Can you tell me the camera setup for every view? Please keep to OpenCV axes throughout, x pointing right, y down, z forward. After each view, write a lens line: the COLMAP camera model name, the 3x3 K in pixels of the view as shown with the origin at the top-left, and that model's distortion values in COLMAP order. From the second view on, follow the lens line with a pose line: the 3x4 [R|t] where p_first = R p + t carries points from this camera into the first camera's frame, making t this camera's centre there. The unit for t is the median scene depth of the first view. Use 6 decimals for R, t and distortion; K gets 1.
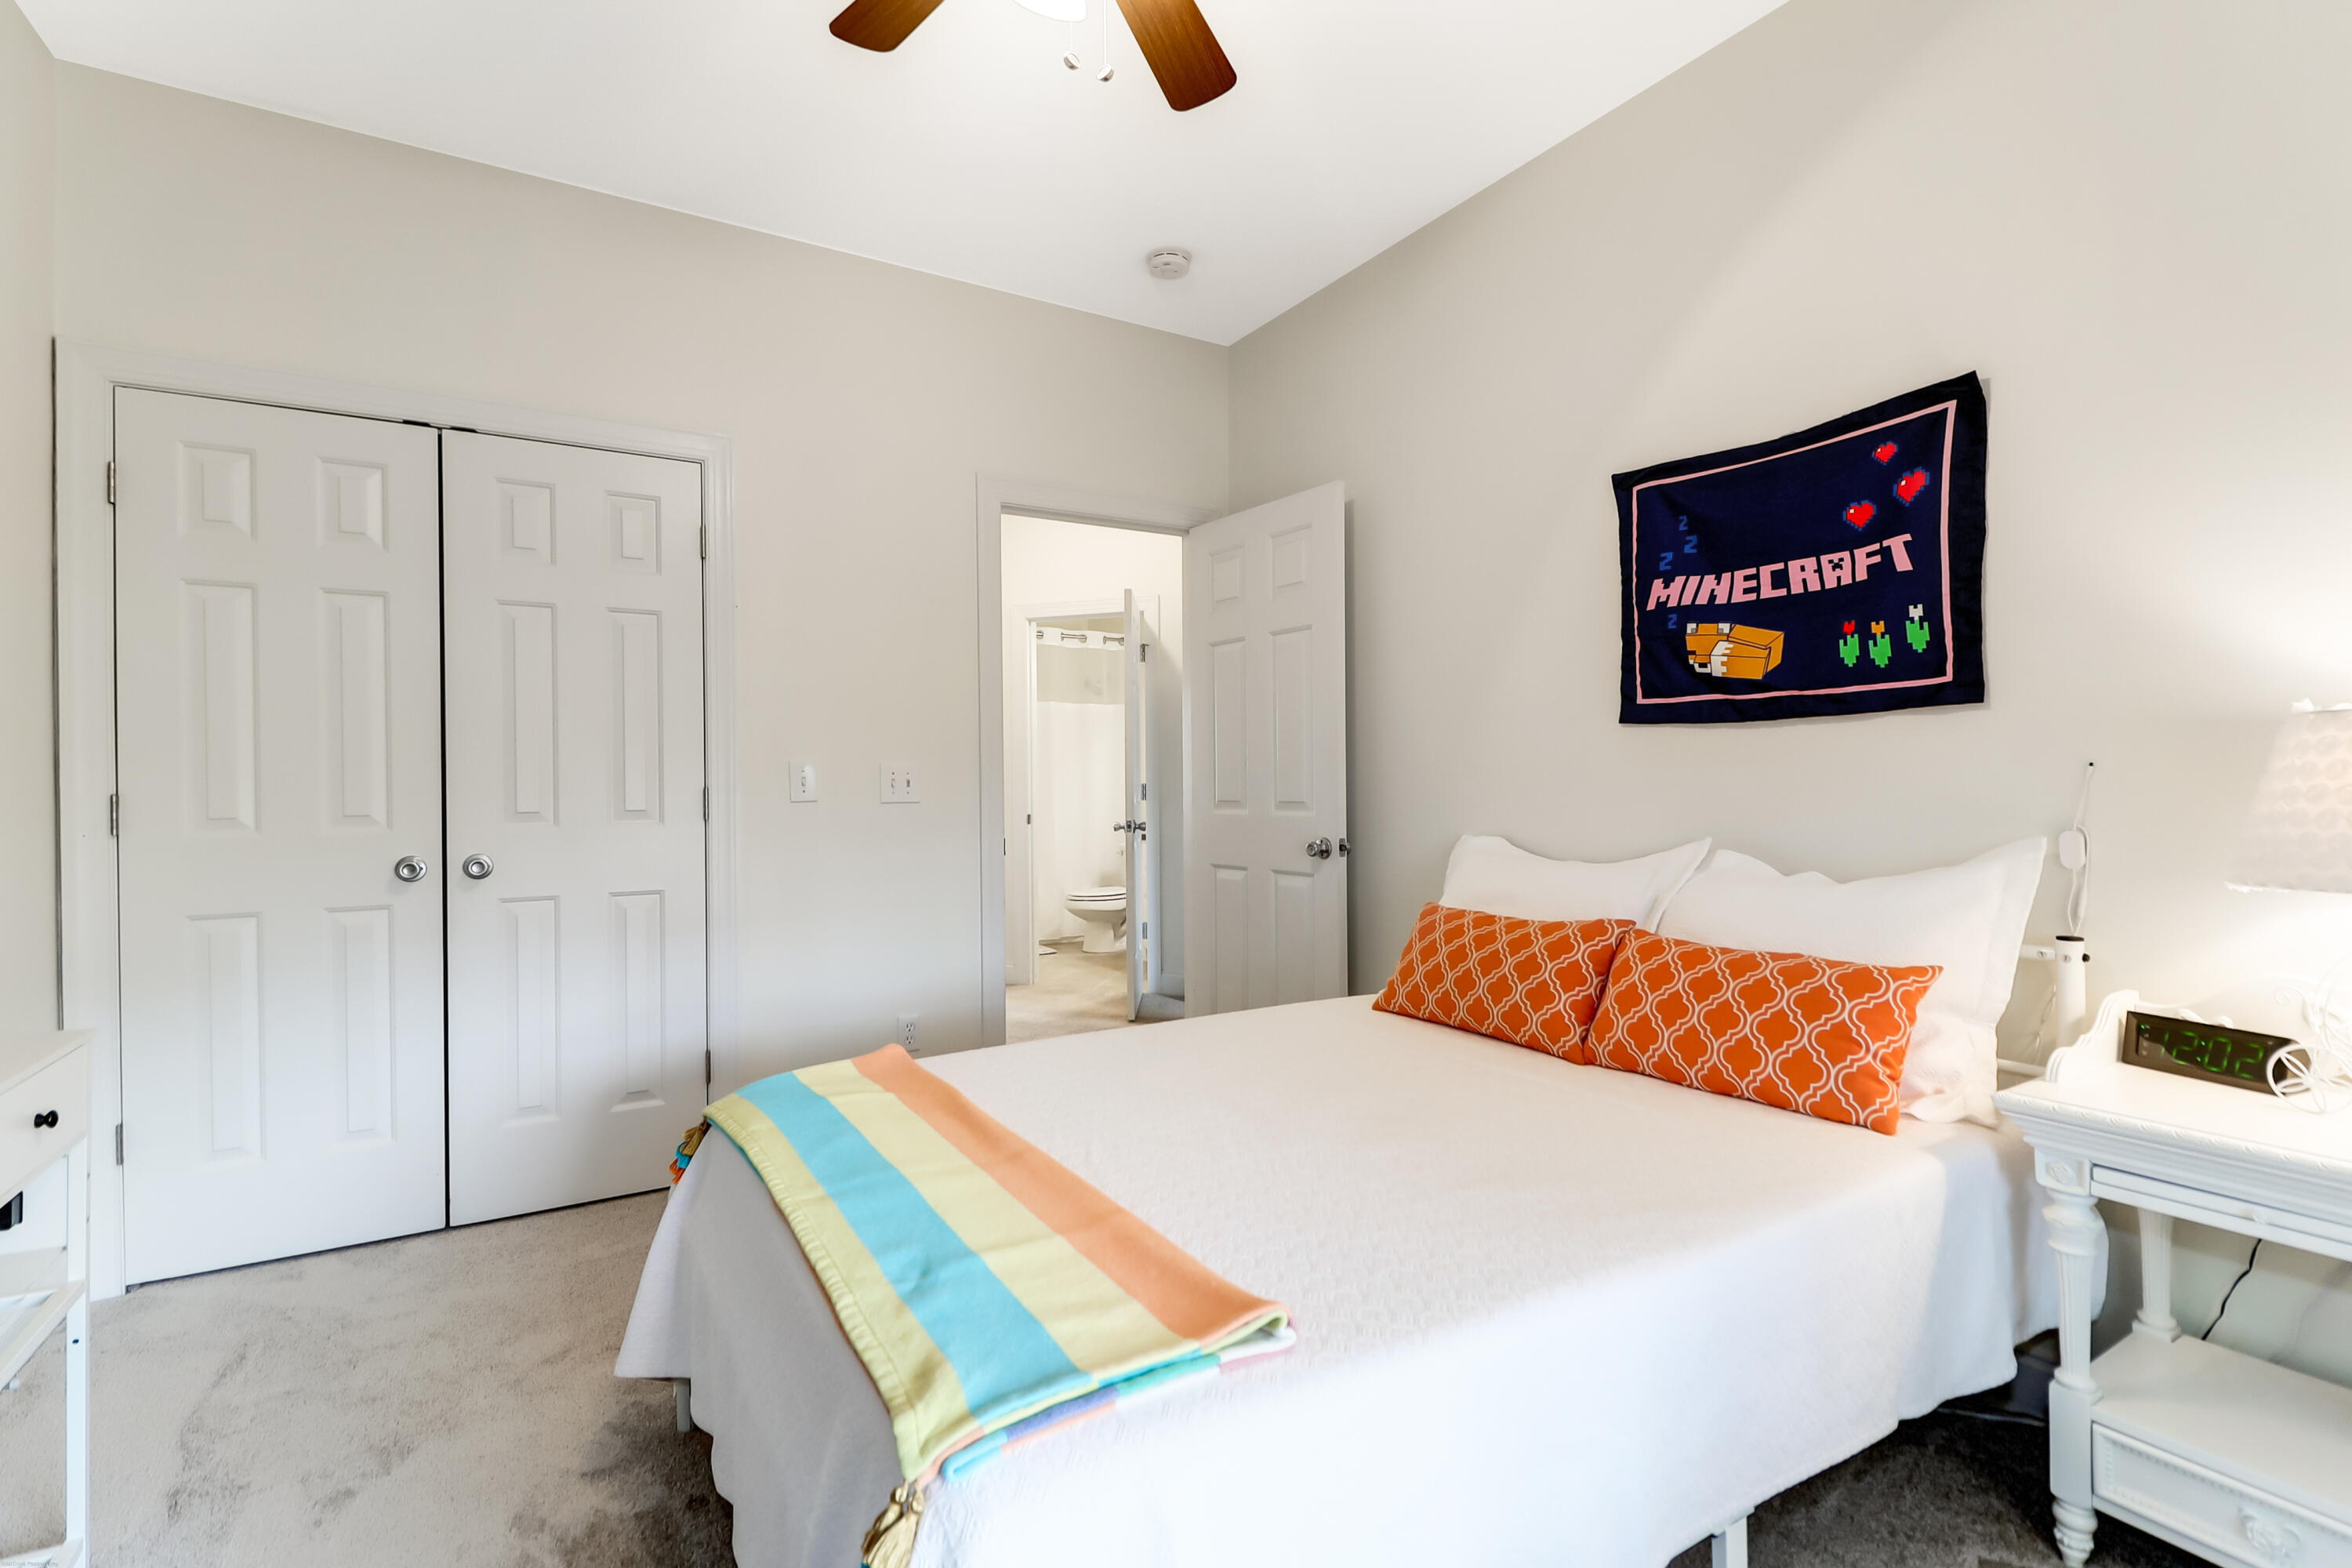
lens RADIAL K [[1093.2, 0, 1180.7], [0, 1093.2, 783.7], [0, 0, 1]] dist [-0.001273, -0.001044]
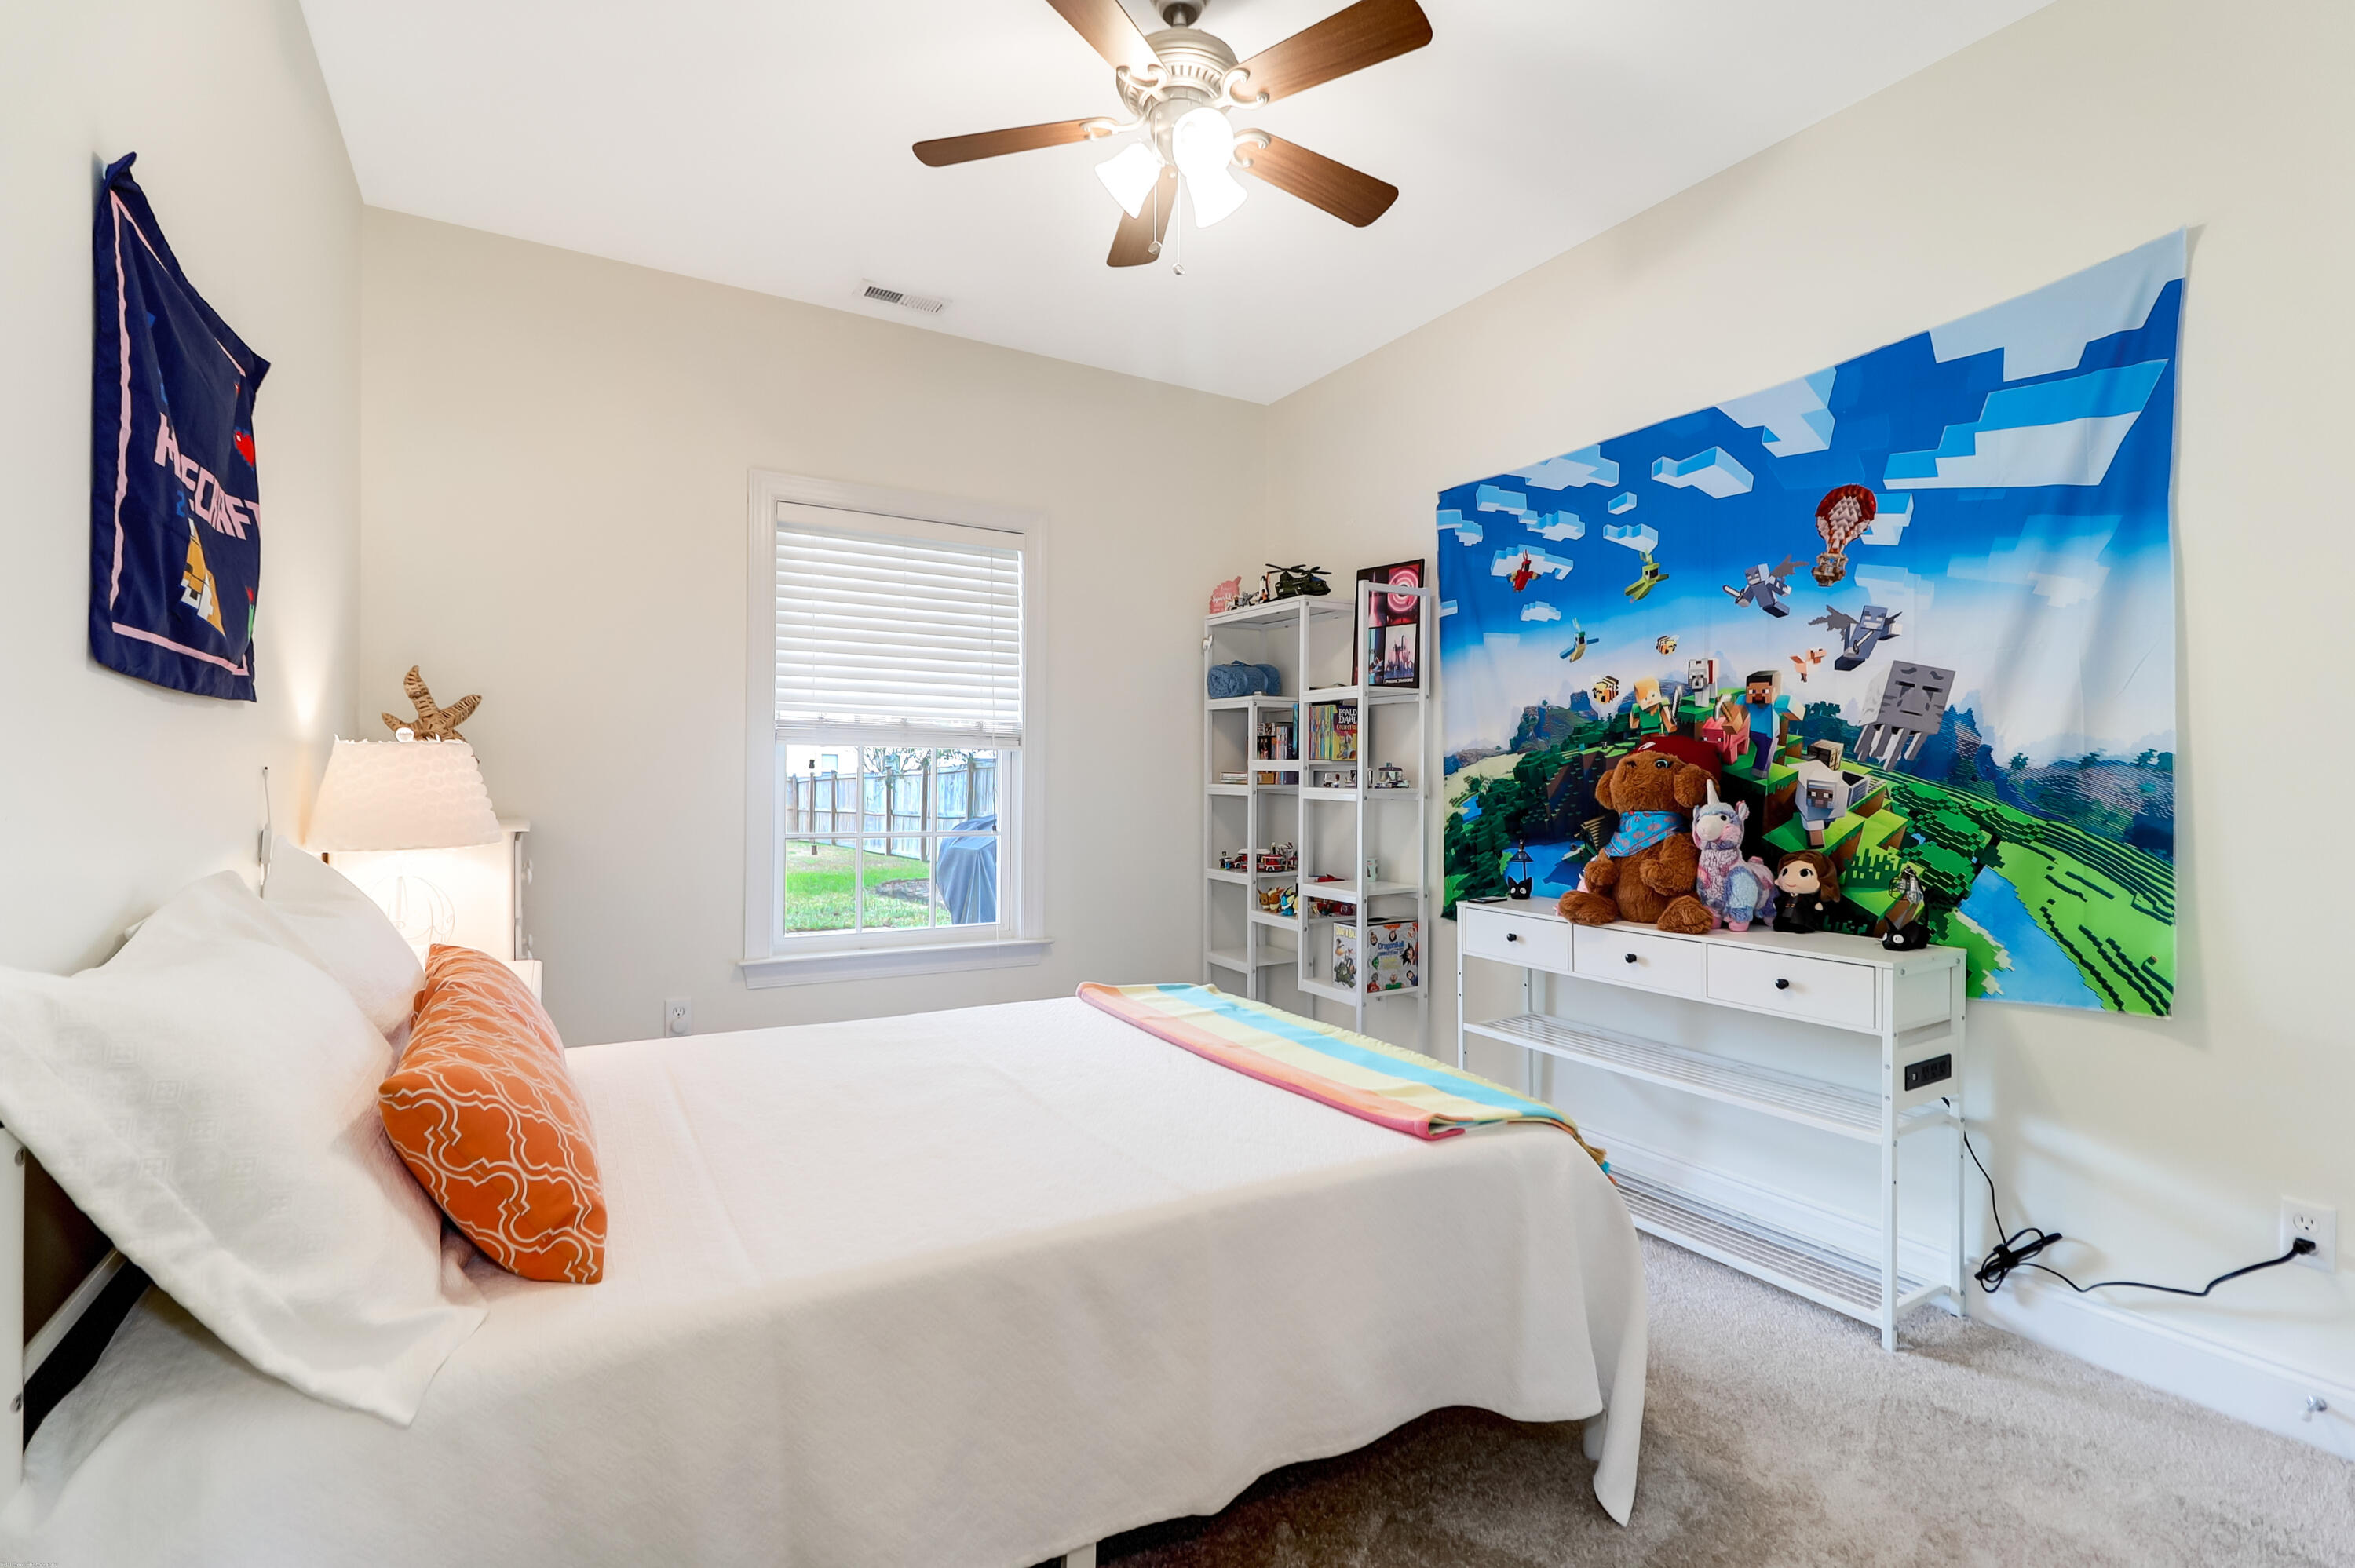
lens RADIAL K [[1069.0, 0, 1193.8], [0, 1069.0, 787.4], [0, 0, 1]] dist [-0.000334, -0.000118]
pose [[-0.999992, -0.002561, 0.003189, -0.092277], [-0.002553, 0.999994, 0.002467, -0.002022], [-0.003195, 0.002459, -0.999992, 1.679539]]
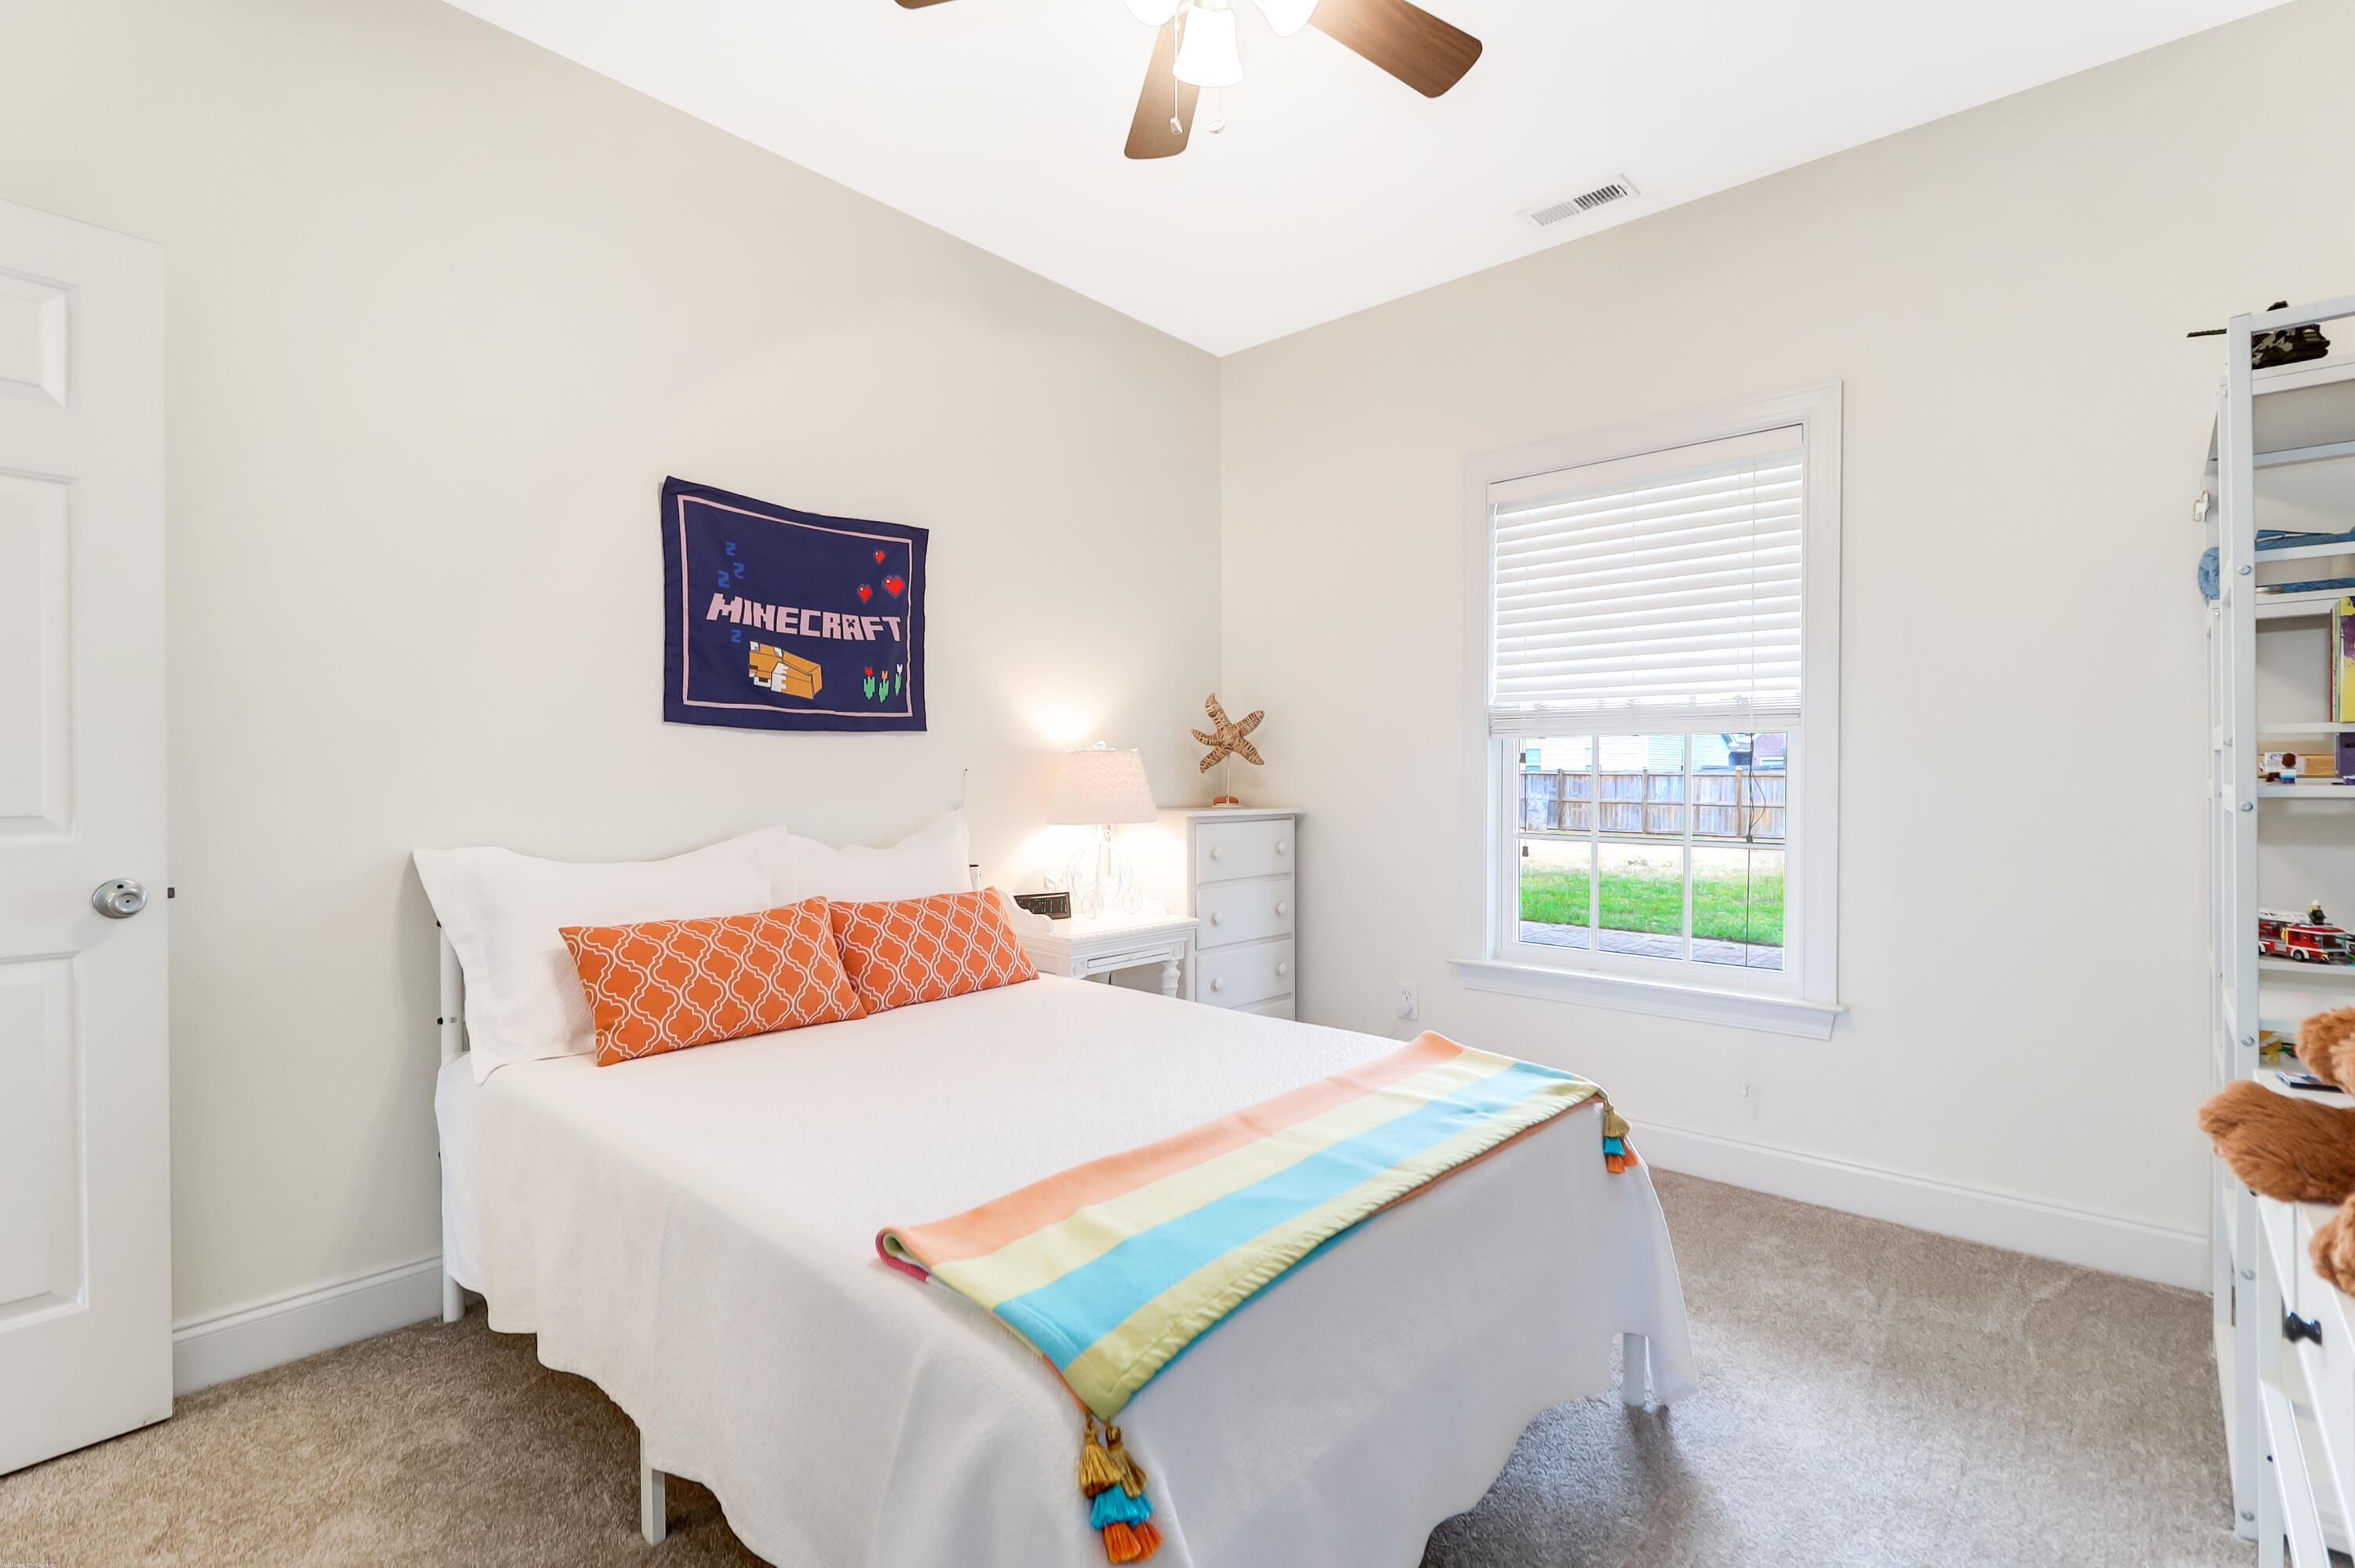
lens RADIAL K [[1094.4, 0, 1182.2], [0, 1094.4, 783.7], [0, 0, 1]] dist [-0.001273, -0.001044]
pose [[-0.303799, -0.003085, 0.952731, -0.819249], [-0.000584, 0.999995, 0.003052, -0.000601], [-0.952736, 0.000371, -0.303799, 0.974610]]
